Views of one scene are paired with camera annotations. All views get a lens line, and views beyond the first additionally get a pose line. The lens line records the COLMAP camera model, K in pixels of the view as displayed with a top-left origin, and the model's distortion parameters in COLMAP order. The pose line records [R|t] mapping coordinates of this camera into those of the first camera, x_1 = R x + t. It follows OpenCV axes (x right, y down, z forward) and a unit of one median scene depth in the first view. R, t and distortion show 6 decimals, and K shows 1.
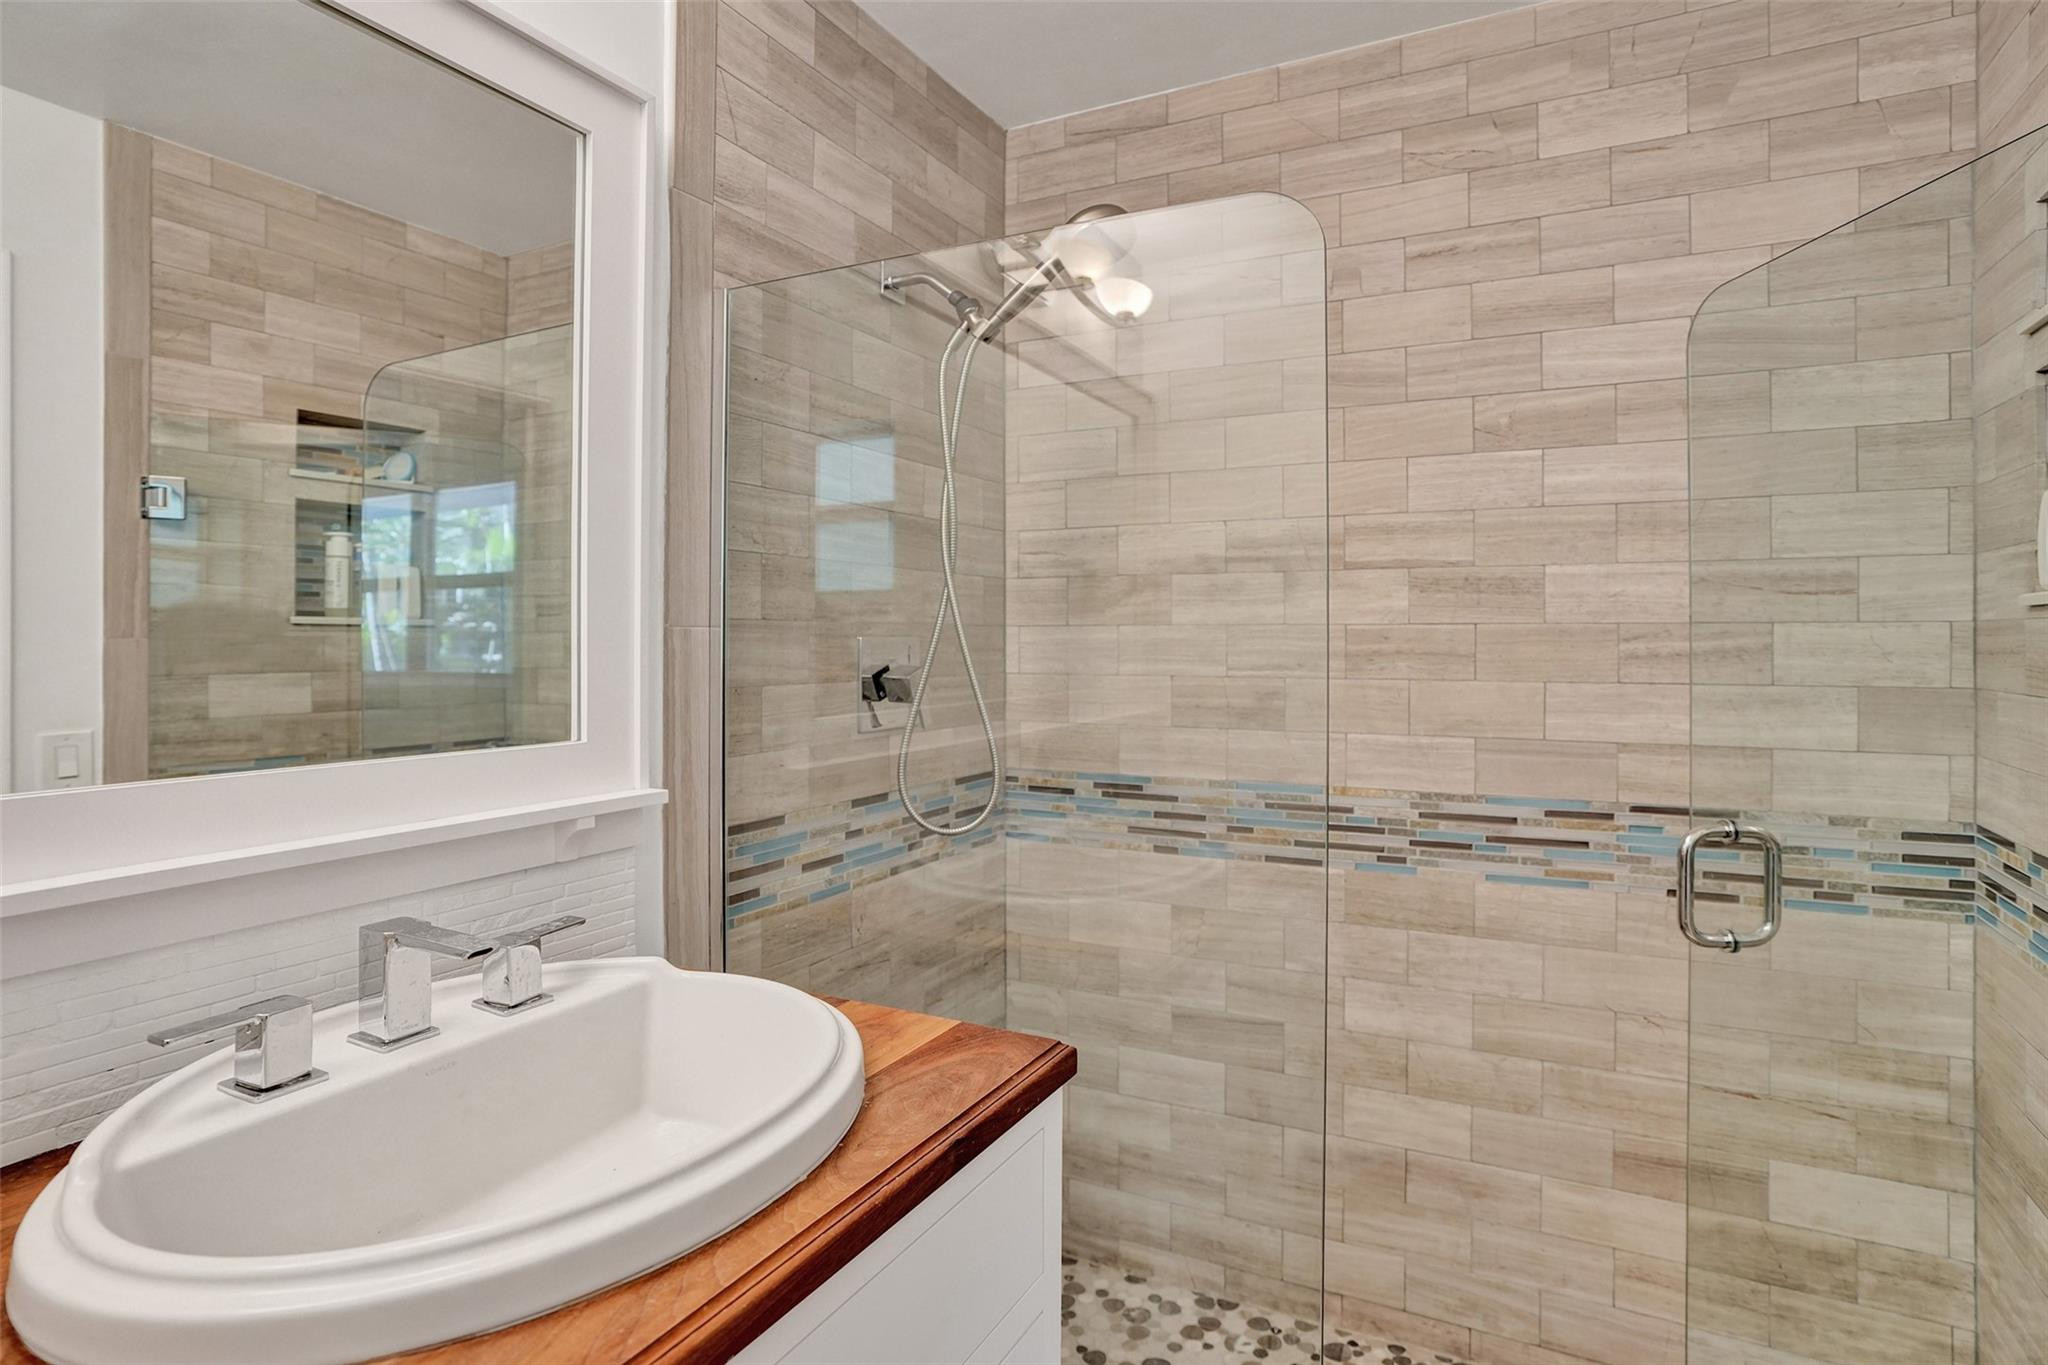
lens RADIAL K [[1108.3, 0, 996.4], [0, 1108.3, 640.4], [0, 0, 1]] dist [-0.061420, 0.029656]
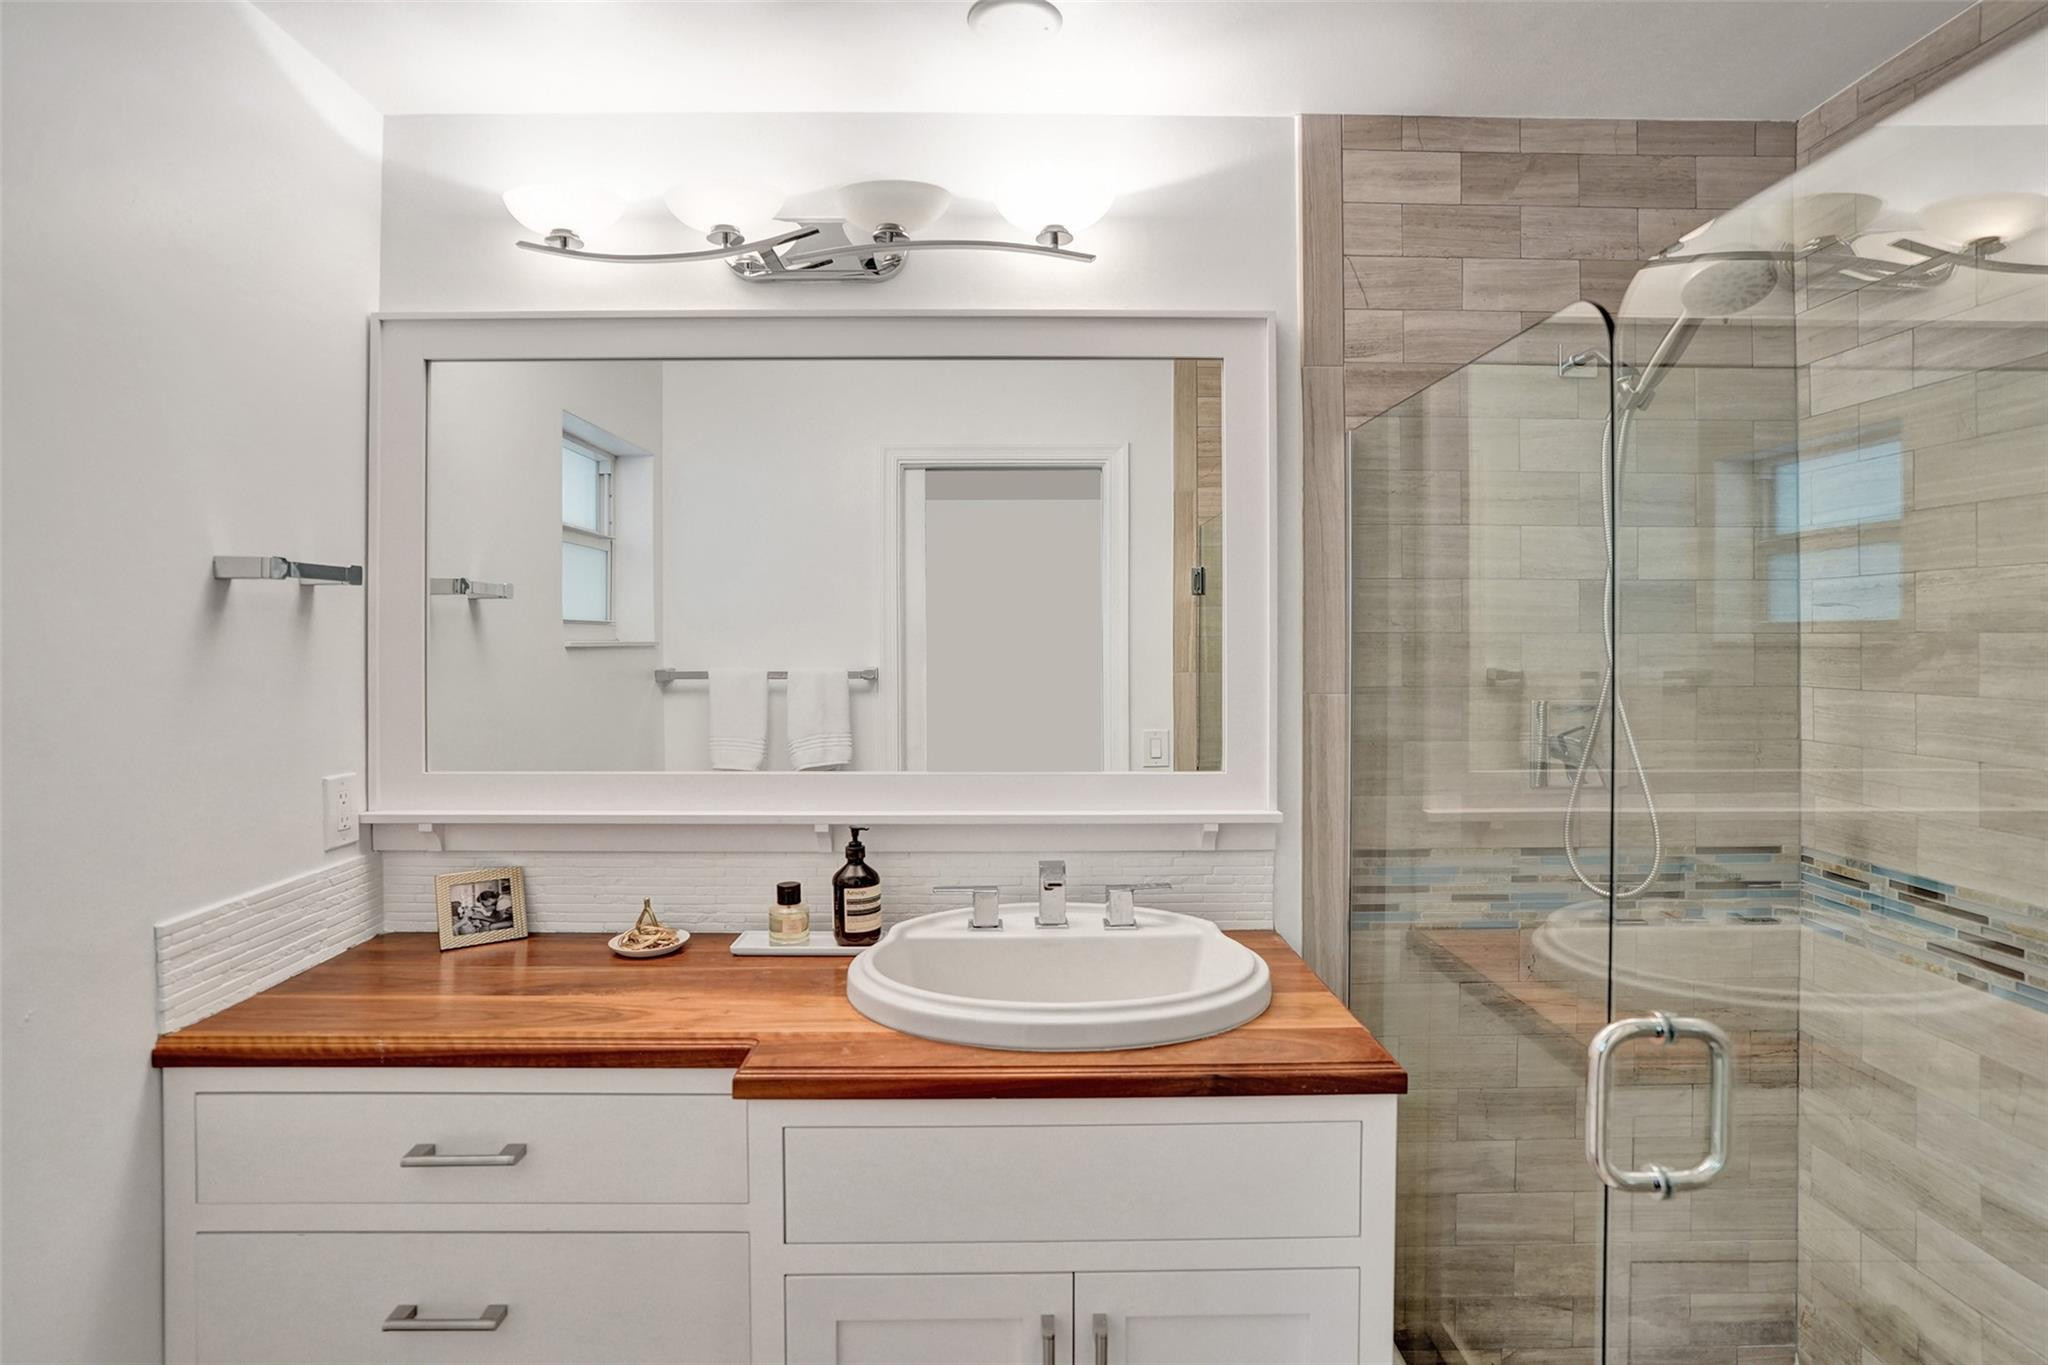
lens RADIAL K [[1108.3, 0, 996.4], [0, 1108.3, 640.4], [0, 0, 1]] dist [-0.061420, 0.029656]
pose [[0.450917, 0.002912, -0.892561, 0.542224], [0.005045, 0.999970, 0.005812, -0.064233], [0.892552, -0.007124, 0.450889, 0.038096]]
